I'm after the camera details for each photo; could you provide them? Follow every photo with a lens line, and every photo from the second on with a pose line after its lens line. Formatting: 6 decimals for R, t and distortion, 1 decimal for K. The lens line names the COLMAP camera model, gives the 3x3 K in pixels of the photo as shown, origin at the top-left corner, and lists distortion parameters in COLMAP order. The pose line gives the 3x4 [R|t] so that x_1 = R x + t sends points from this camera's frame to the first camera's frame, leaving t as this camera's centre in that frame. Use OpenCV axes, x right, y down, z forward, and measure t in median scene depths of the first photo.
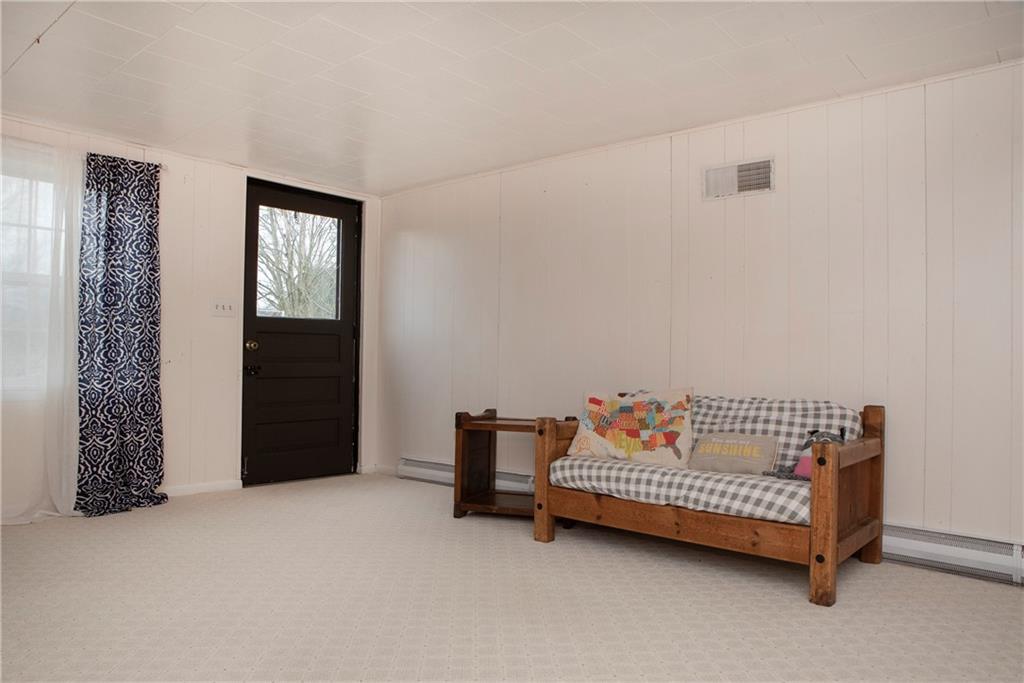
lens RADIAL K [[705.8, 0, 502.5], [0, 705.8, 351.9], [0, 0, 1]] dist [-0.135728, 0.107824]
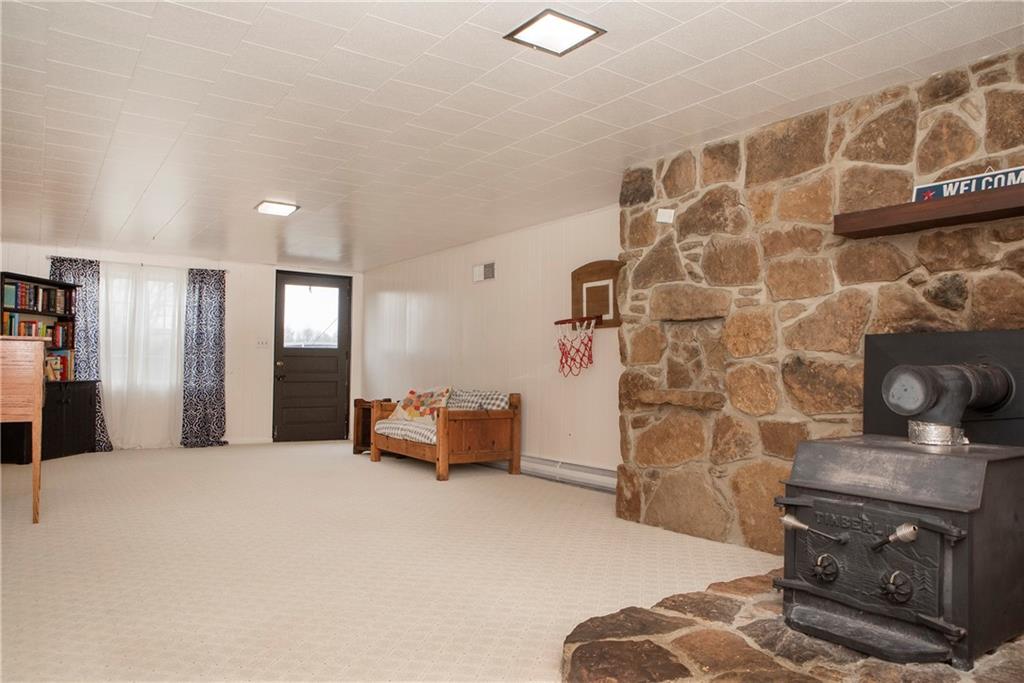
lens RADIAL K [[705.8, 0, 502.5], [0, 705.8, 351.9], [0, 0, 1]] dist [-0.135728, 0.107824]
pose [[0.969786, -0.010094, -0.243750, 0.748109], [0.005331, 0.999782, -0.020190, -0.000262], [0.243900, 0.018281, 0.969628, -0.712371]]
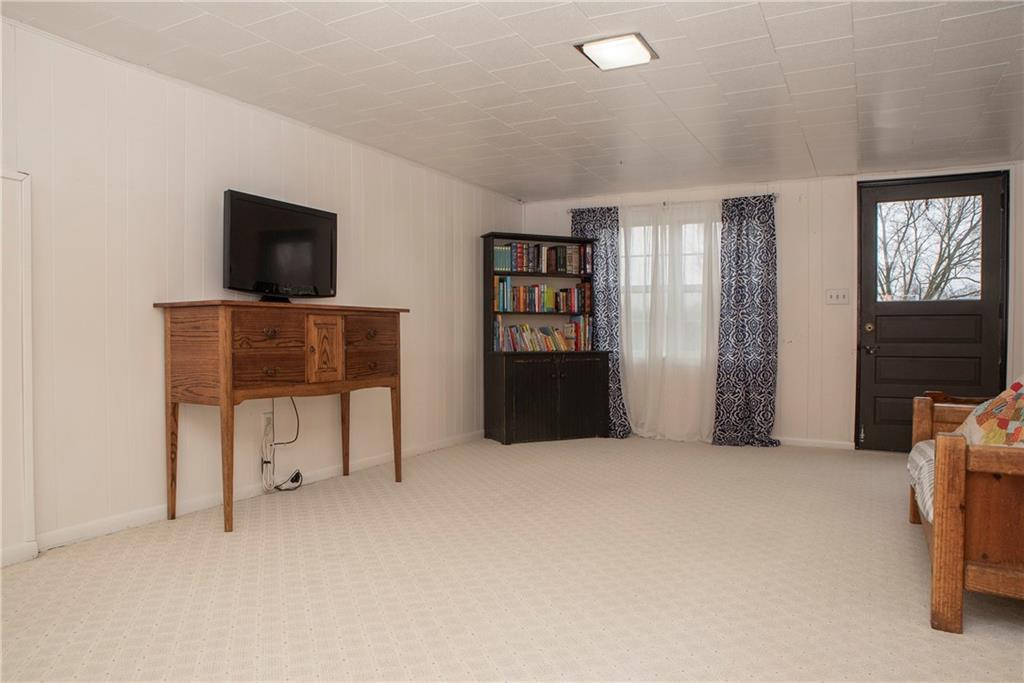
lens RADIAL K [[705.8, 0, 502.5], [0, 705.8, 351.9], [0, 0, 1]] dist [-0.135728, 0.107824]
pose [[0.226979, 0.013235, -0.973810, 0.712429], [0.010725, 0.999813, 0.016088, 0.006954], [0.973841, -0.014096, 0.226794, 0.179504]]
